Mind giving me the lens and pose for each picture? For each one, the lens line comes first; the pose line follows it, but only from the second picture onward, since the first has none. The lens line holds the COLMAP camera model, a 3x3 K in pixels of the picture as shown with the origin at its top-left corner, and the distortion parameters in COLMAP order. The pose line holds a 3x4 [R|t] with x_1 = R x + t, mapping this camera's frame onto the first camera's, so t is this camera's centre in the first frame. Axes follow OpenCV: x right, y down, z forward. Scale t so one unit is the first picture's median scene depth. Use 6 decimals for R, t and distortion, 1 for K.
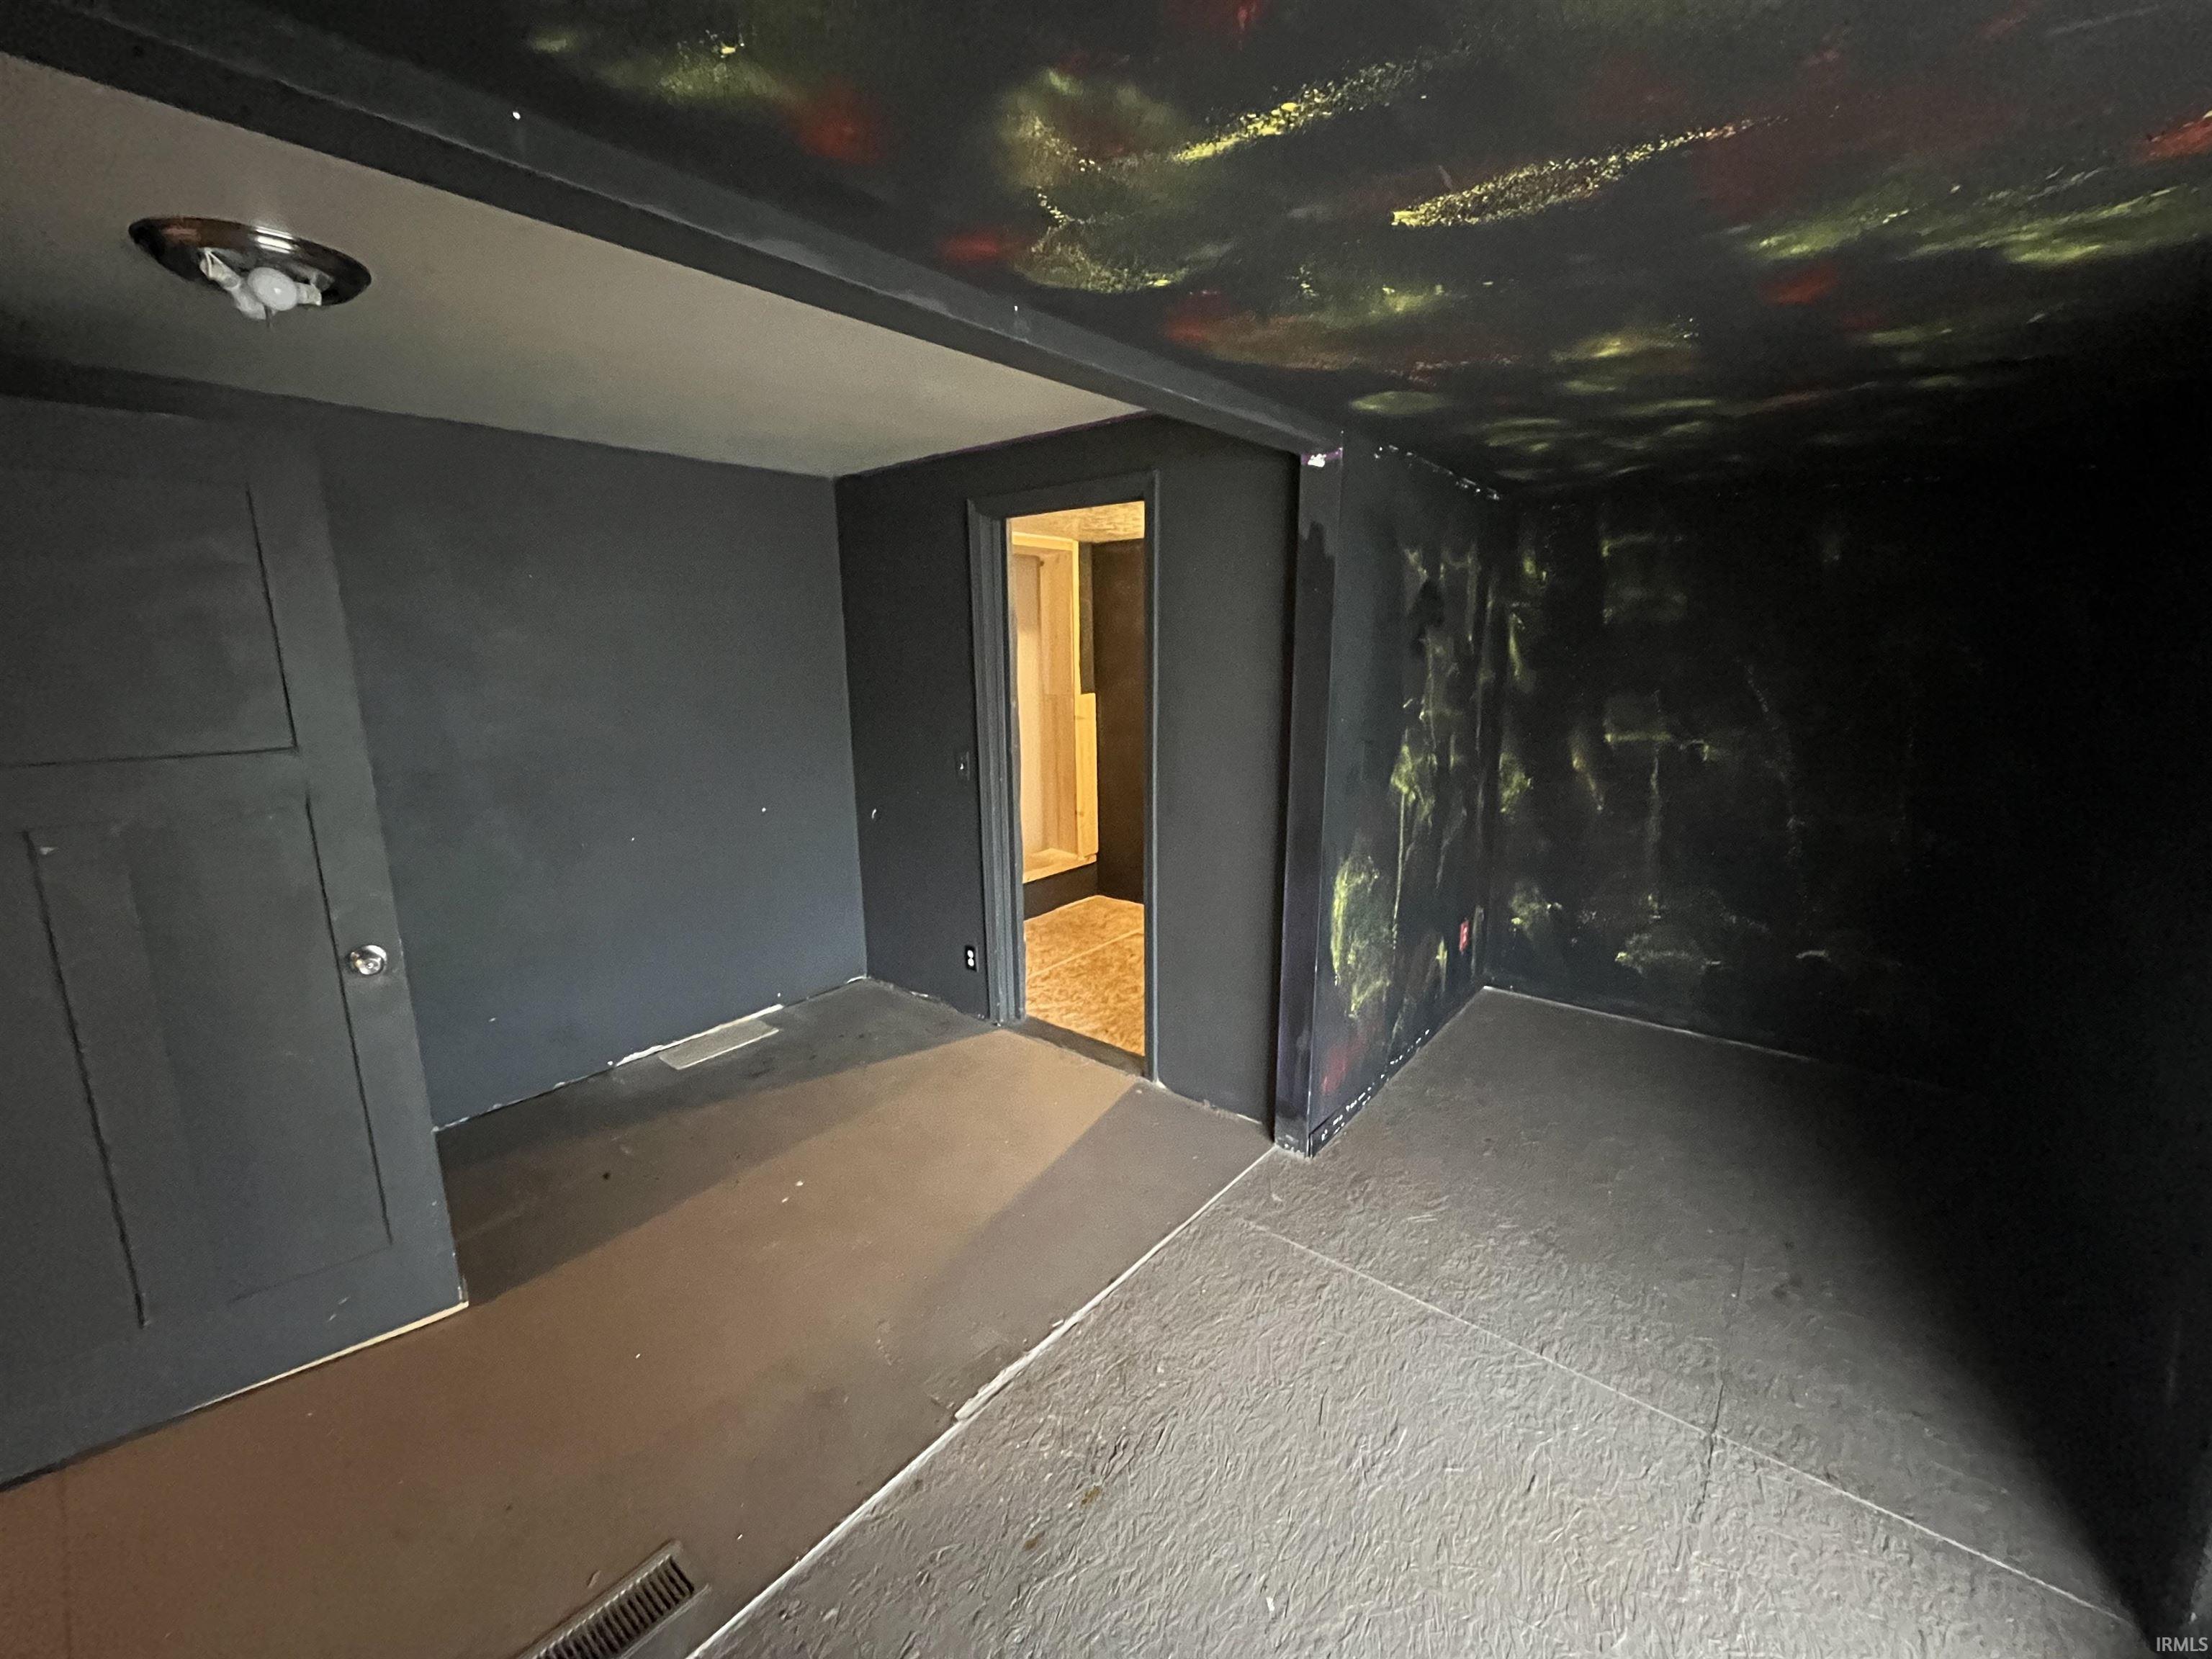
lens RADIAL K [[896.0, 0, 1106.0], [0, 896.0, 829.5], [0, 0, 1]] dist [-0.000205, 0.000128]
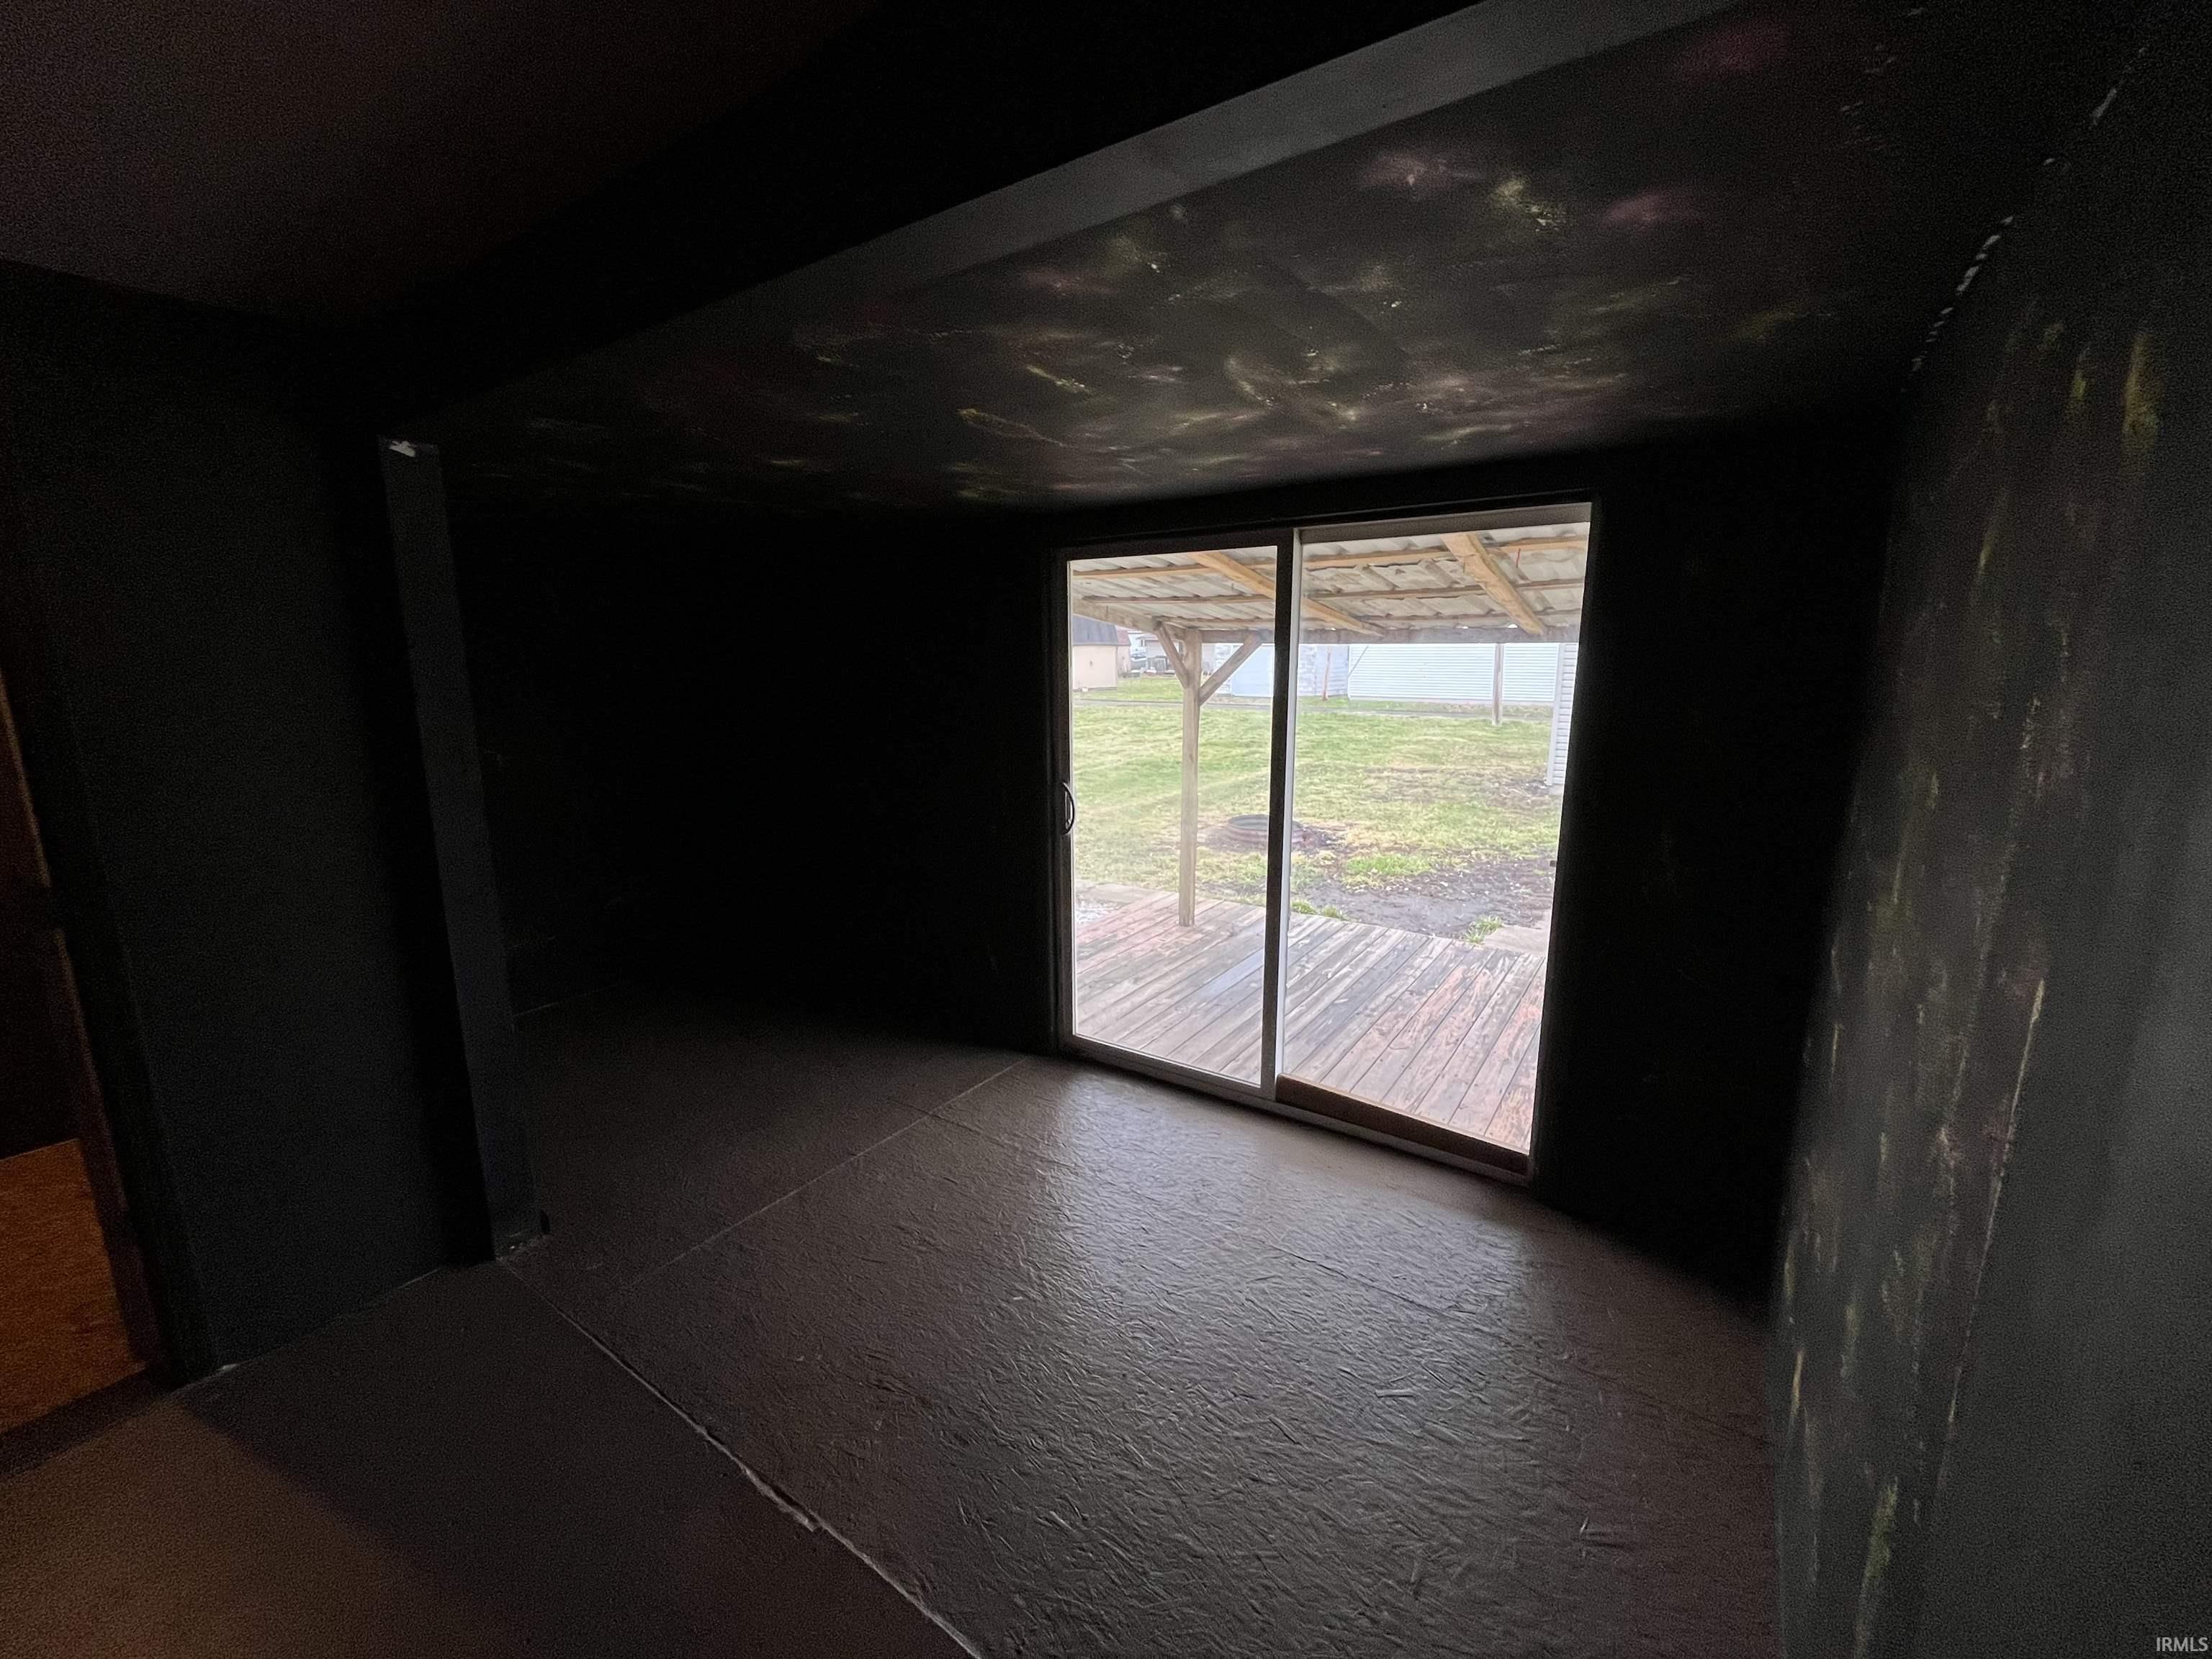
lens RADIAL K [[896.0, 0, 1106.0], [0, 896.0, 829.5], [0, 0, 1]] dist [-0.000205, 0.000128]
pose [[-0.079102, -0.184143, 0.979711, -1.132792], [0.213478, 0.956862, 0.197084, -0.142906], [-0.973740, 0.224736, -0.036379, 0.728826]]
